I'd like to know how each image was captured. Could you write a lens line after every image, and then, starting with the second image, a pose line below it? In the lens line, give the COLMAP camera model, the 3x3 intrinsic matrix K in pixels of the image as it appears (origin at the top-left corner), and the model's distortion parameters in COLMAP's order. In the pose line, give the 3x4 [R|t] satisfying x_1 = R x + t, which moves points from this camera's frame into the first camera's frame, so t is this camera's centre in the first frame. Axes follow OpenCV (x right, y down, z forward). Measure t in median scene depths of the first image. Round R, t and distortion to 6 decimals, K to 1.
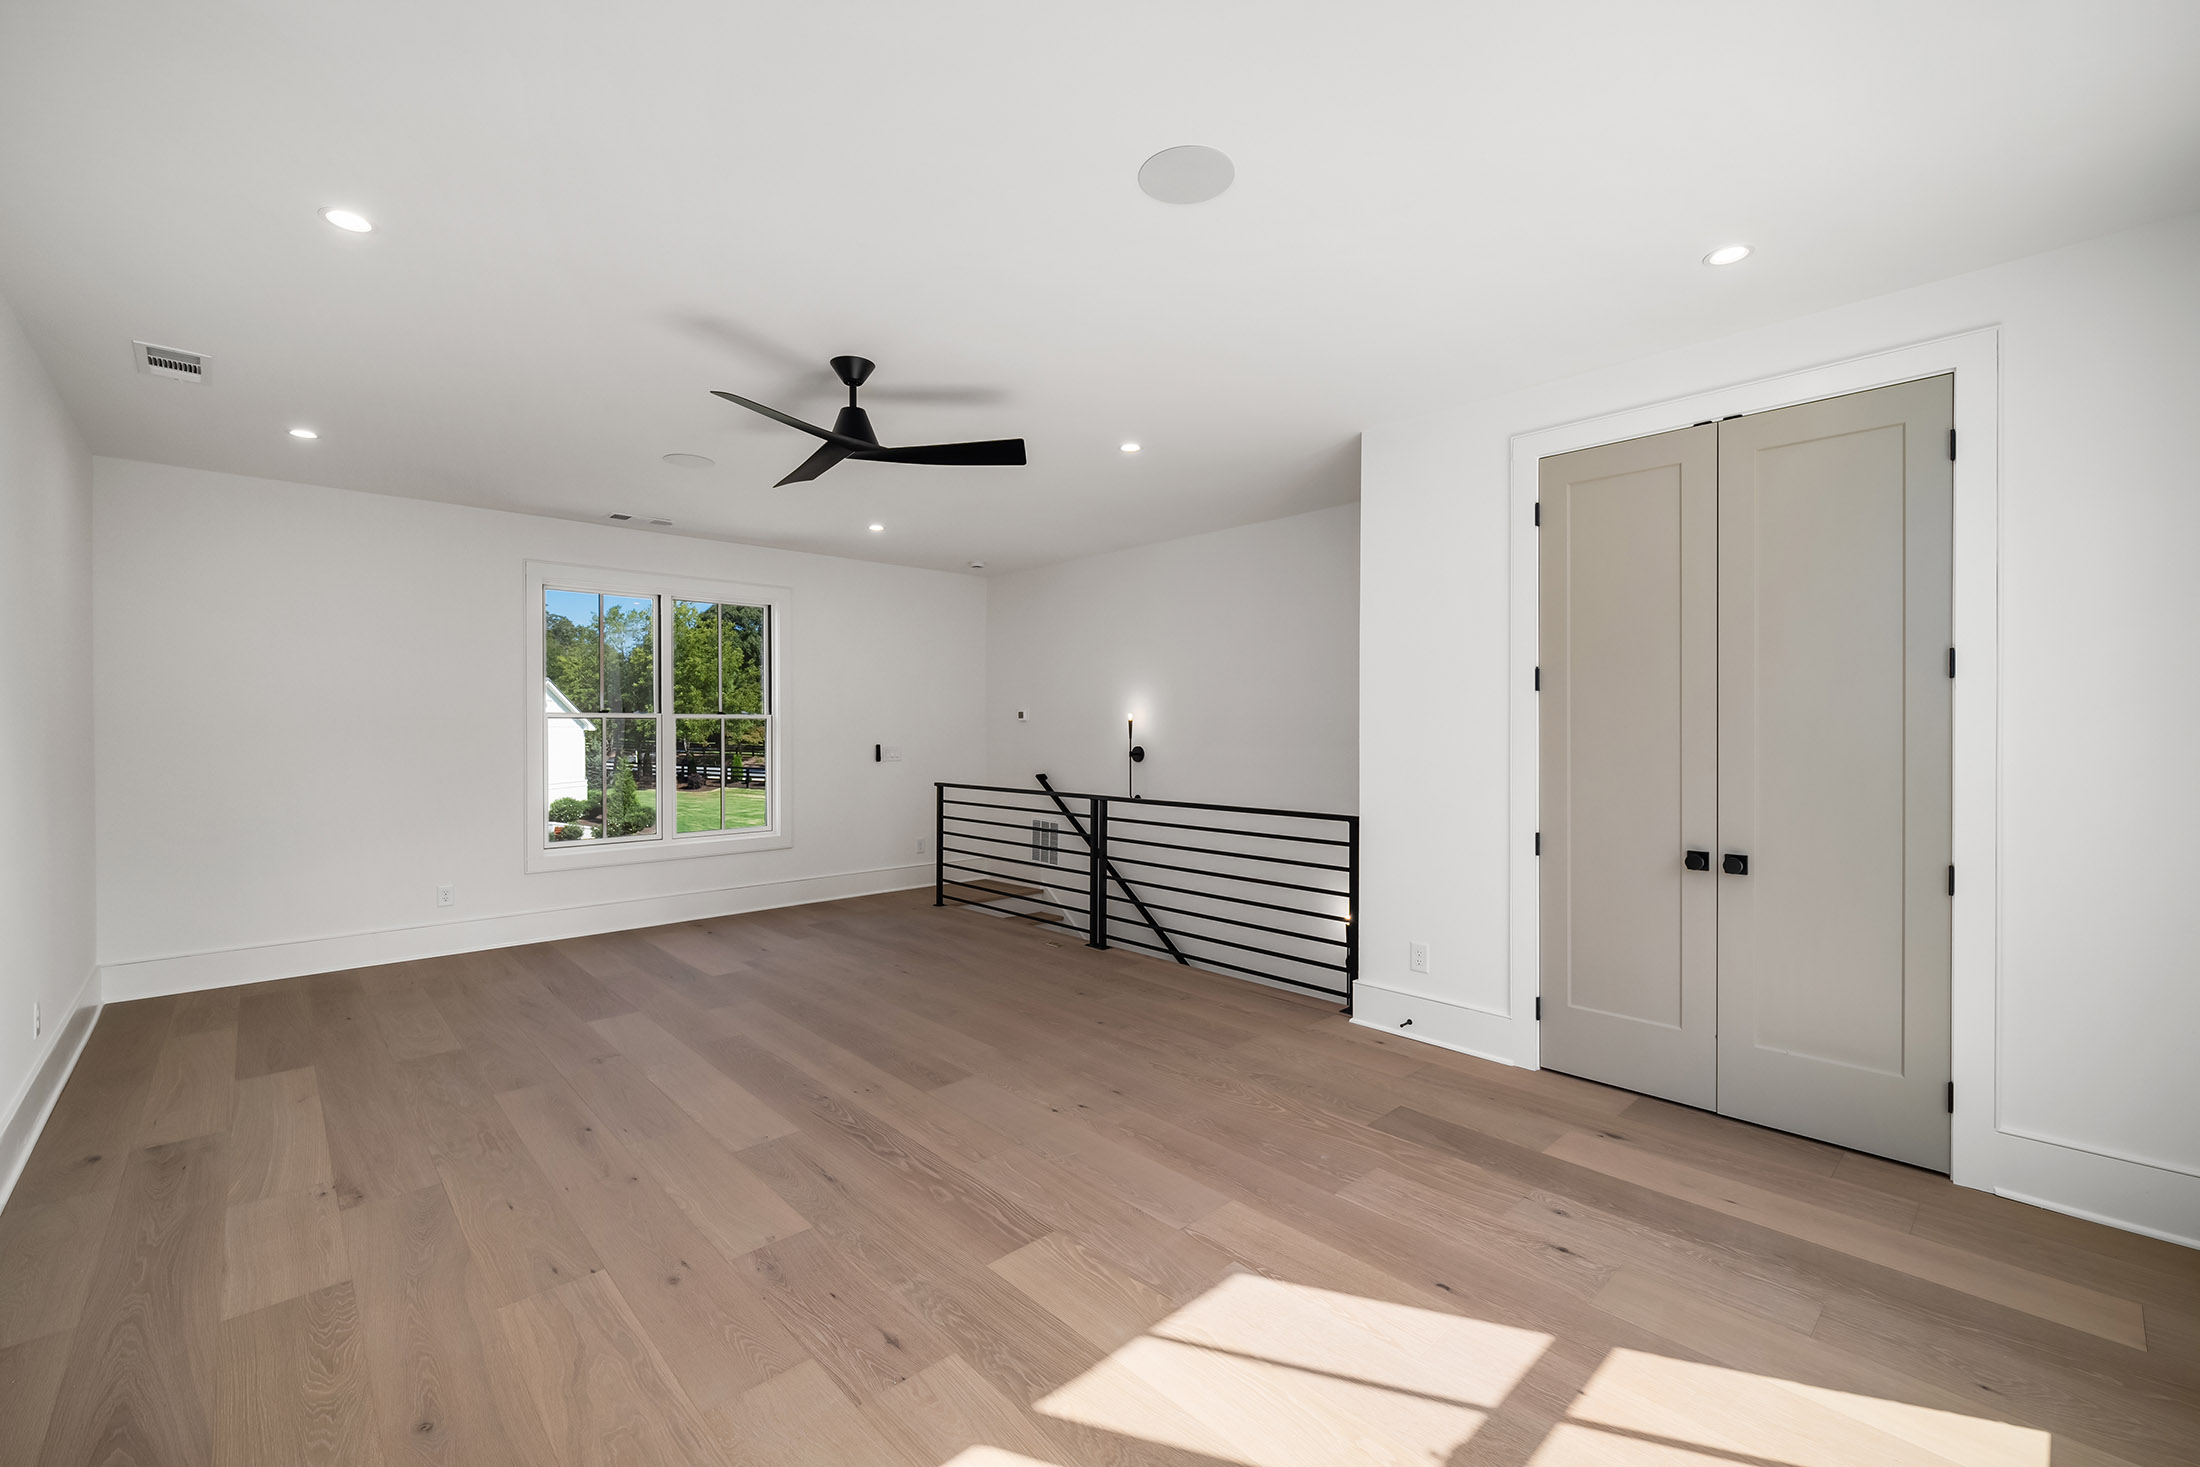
lens RADIAL K [[944.5, 0, 1117.1], [0, 944.5, 726.3], [0, 0, 1]] dist [0.002552, -0.000084]
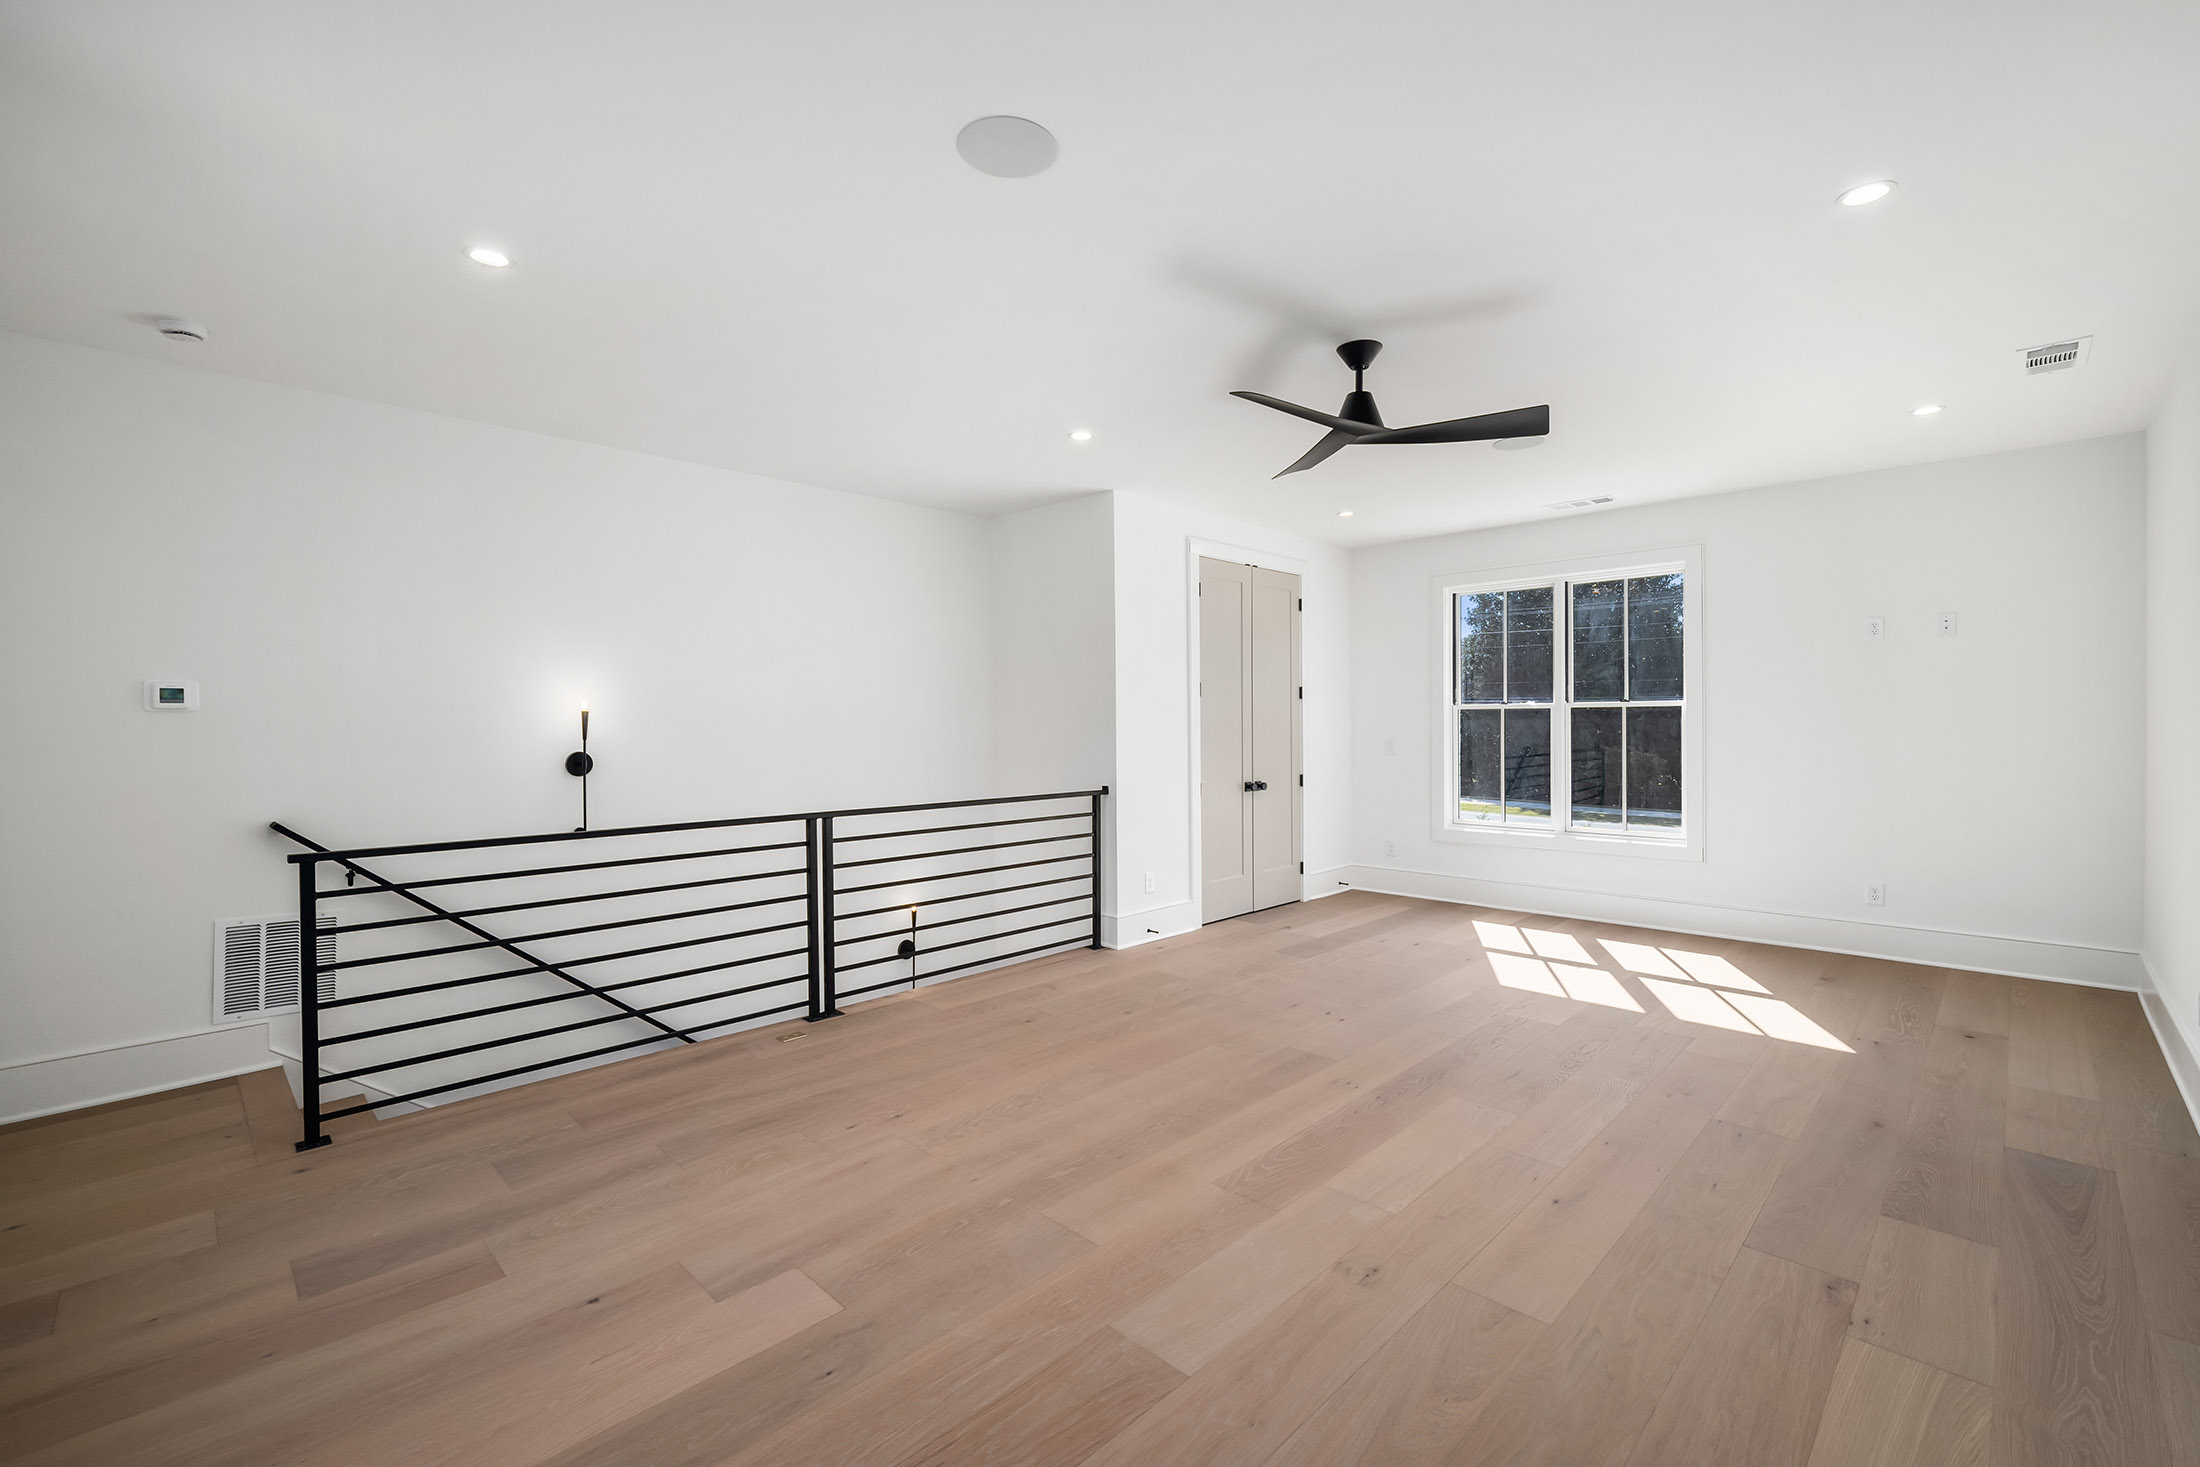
lens RADIAL K [[944.5, 0, 1116.9], [0, 944.5, 728.0], [0, 0, 1]] dist [0.002552, -0.000084]
pose [[-0.068436, -0.005038, 0.997643, -1.130711], [0.005959, 0.999967, 0.005458, 0.007070], [-0.997638, 0.006318, -0.068403, 1.201032]]
